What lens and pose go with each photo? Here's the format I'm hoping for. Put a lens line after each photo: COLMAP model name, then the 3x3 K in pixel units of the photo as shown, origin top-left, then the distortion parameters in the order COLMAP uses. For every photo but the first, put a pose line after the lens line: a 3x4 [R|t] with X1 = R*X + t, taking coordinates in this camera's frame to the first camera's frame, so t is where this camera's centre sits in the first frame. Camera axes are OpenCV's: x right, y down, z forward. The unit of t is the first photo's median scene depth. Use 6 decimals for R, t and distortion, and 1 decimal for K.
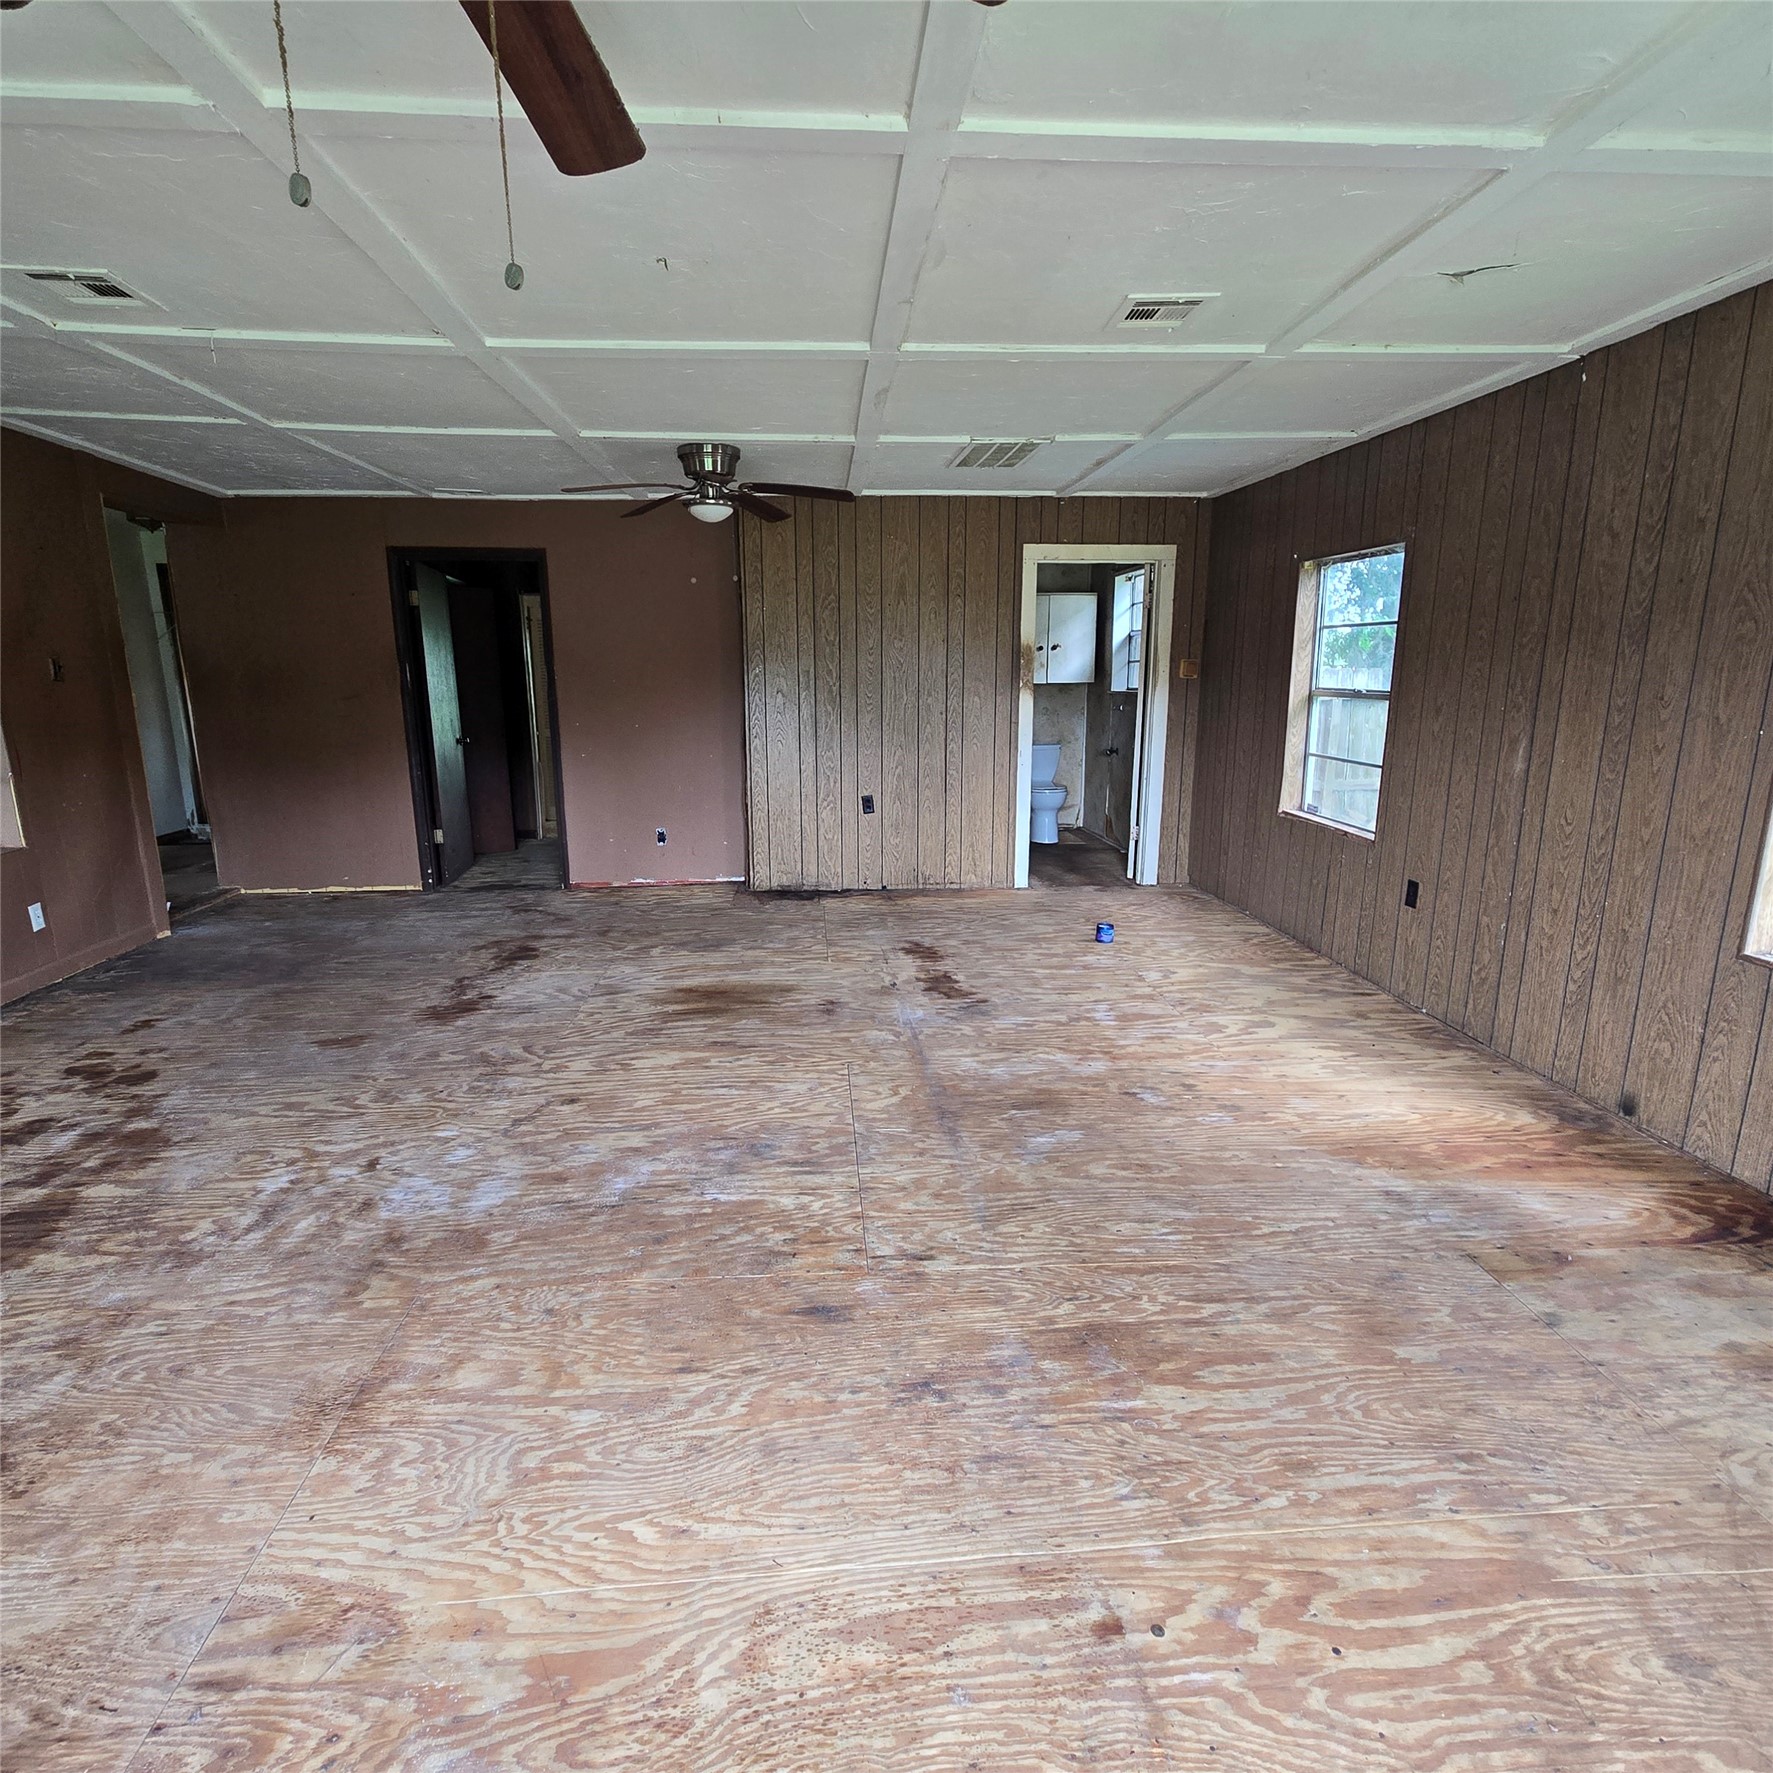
lens RADIAL K [[976.5, 0, 875.2], [0, 976.5, 884.7], [0, 0, 1]] dist [0.000093, 0.002470]
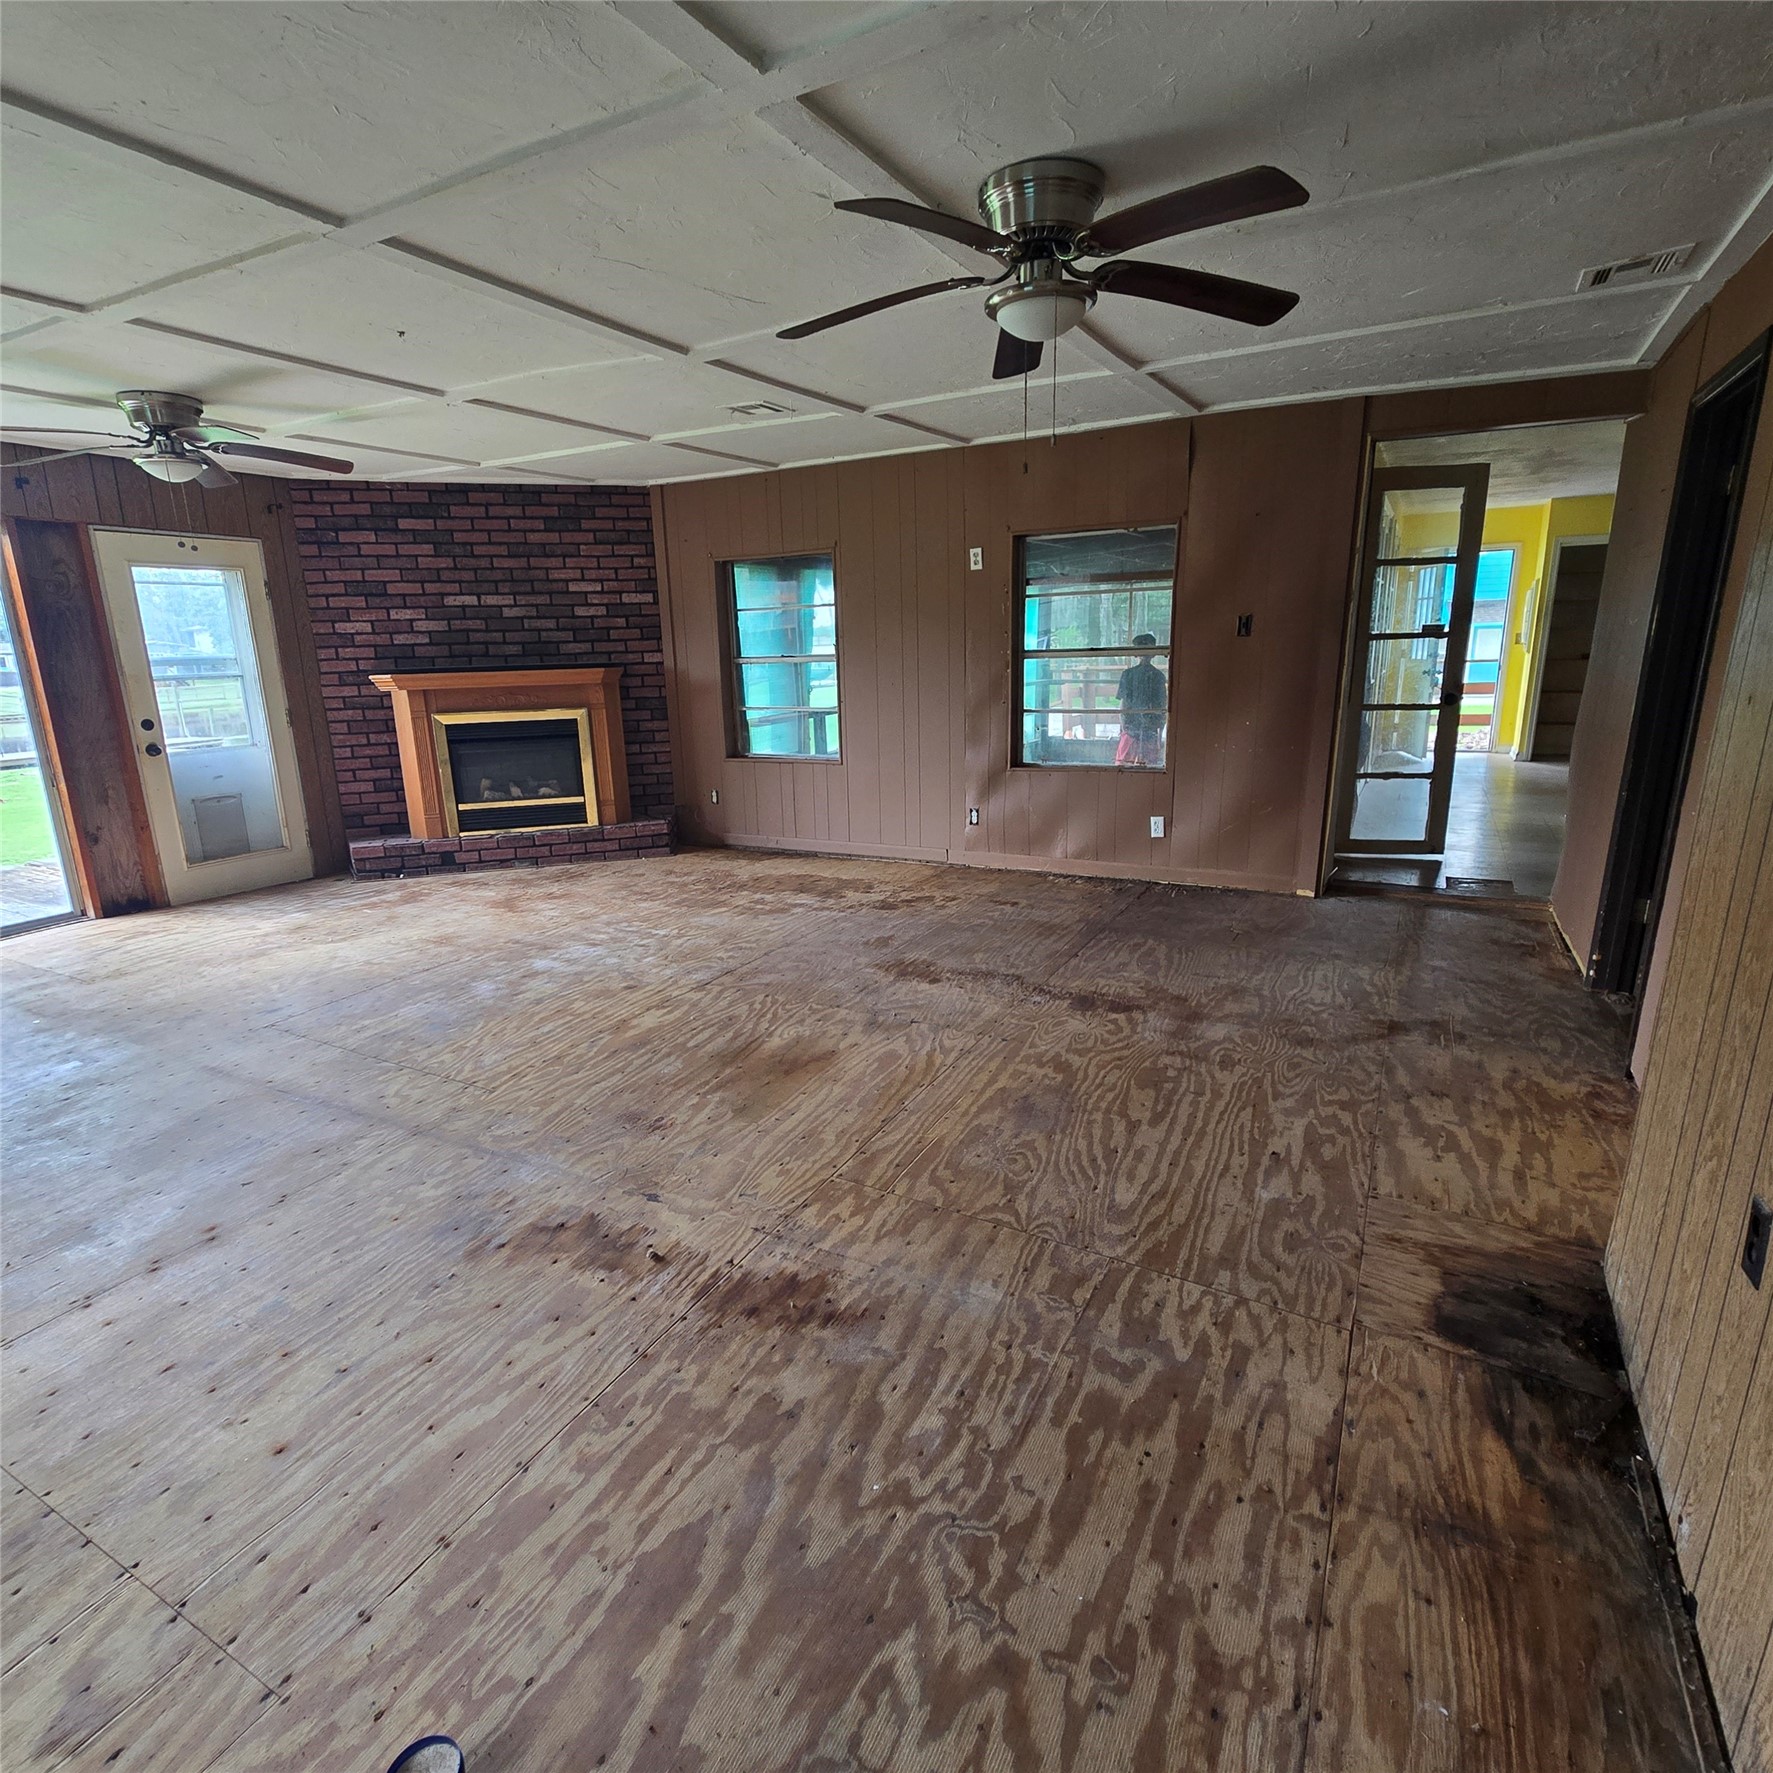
lens RADIAL K [[976.5, 0, 882.6], [0, 976.5, 887.9], [0, 0, 1]] dist [0.000093, 0.002470]
pose [[-0.537805, 0.224980, -0.812496, 0.407543], [-0.156143, 0.920482, 0.358234, -0.319781], [0.828484, 0.319526, -0.459911, 1.448881]]
